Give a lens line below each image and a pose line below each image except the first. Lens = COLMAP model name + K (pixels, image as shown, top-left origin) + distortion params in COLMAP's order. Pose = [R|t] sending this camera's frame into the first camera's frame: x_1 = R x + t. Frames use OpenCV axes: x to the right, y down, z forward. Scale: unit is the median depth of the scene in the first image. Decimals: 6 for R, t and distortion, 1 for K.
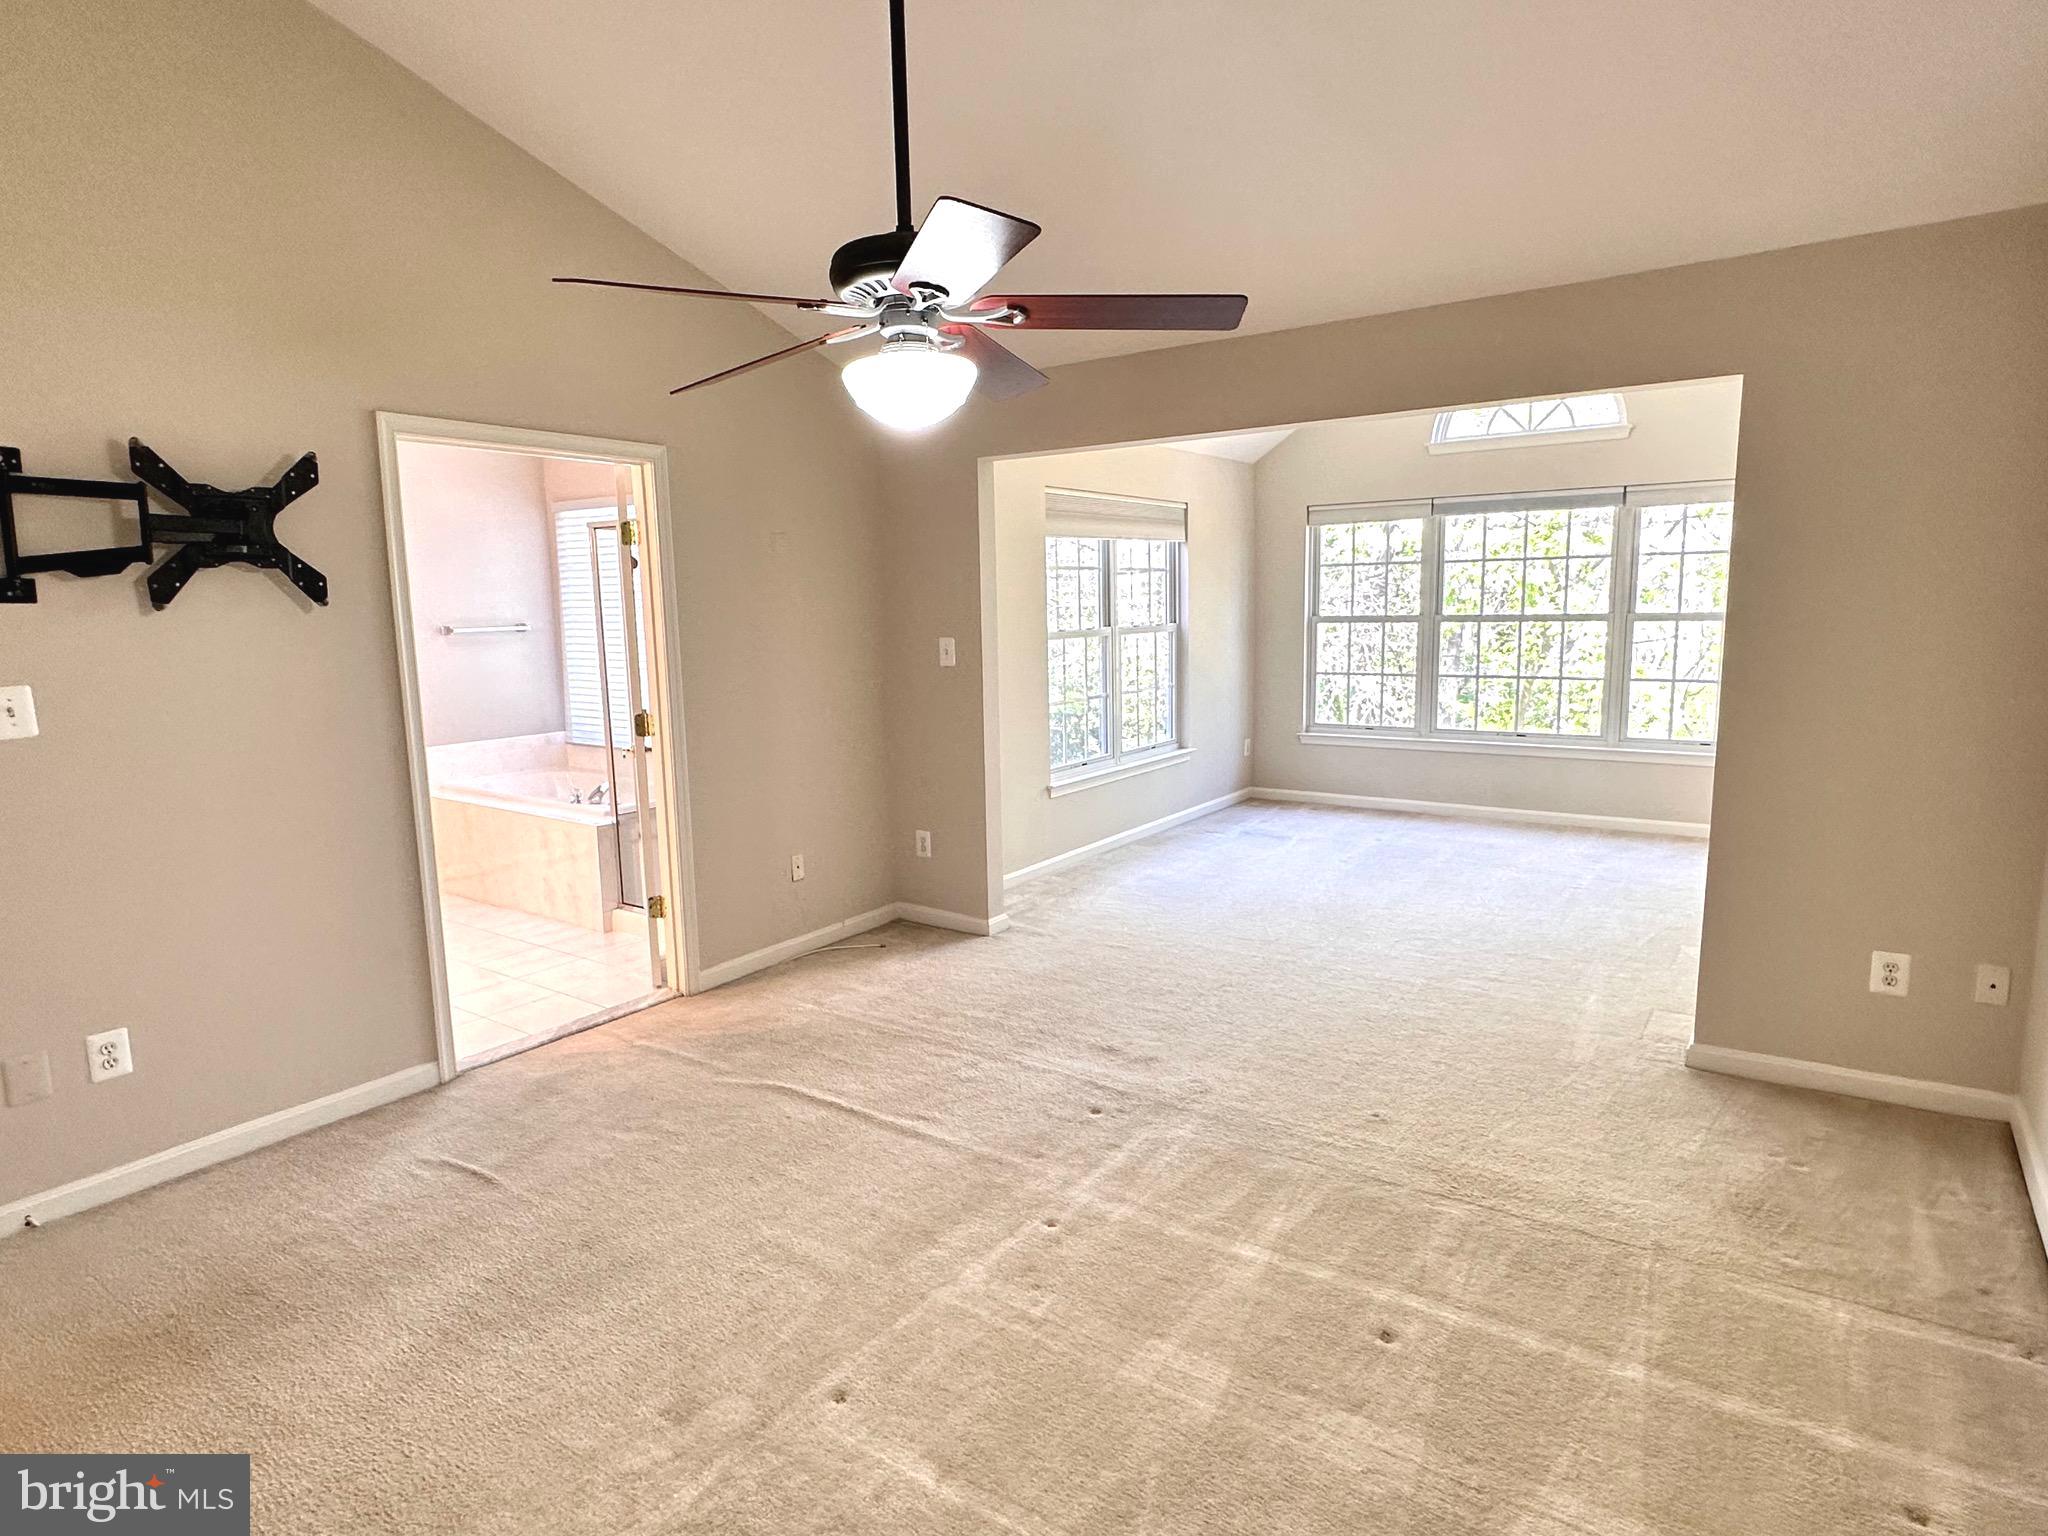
lens RADIAL K [[1146.0, 0, 1029.5], [0, 1146.0, 776.6], [0, 0, 1]] dist [0.001408, -0.000128]
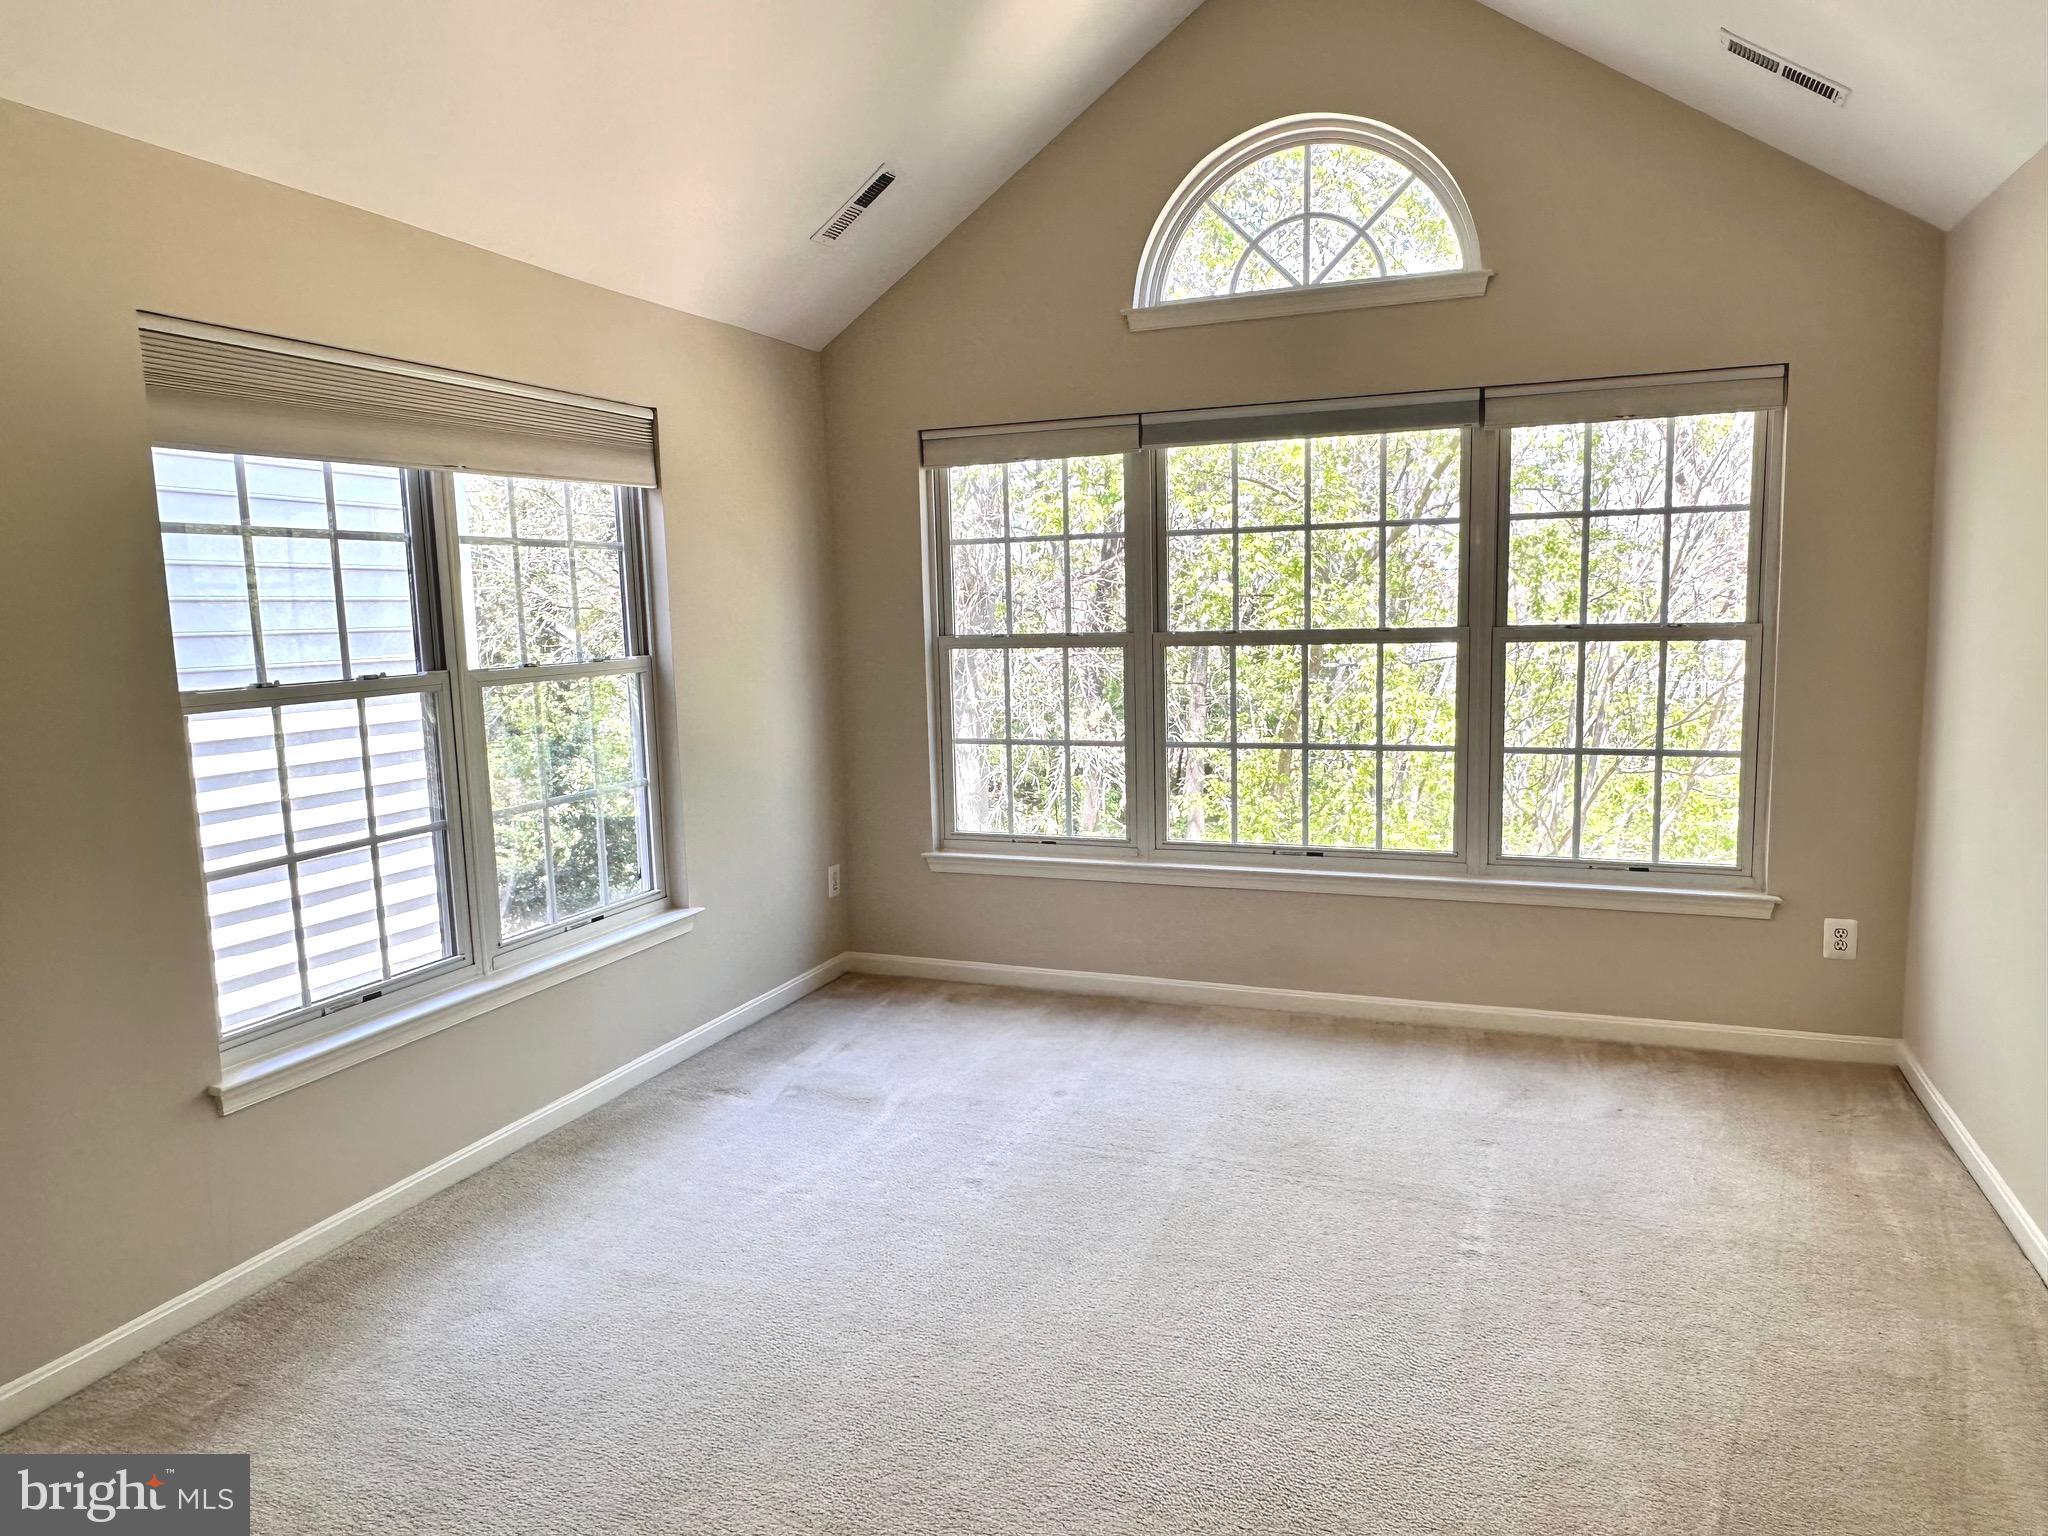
lens RADIAL K [[1316.9, 0, 1024.5], [0, 1316.9, 766.7], [0, 0, 1]] dist [-0.007052, -0.001459]
pose [[0.975994, -0.033735, 0.215170, 0.165197], [0.040481, 0.998815, -0.027023, -0.065909], [-0.214004, 0.035084, 0.976203, 0.427776]]
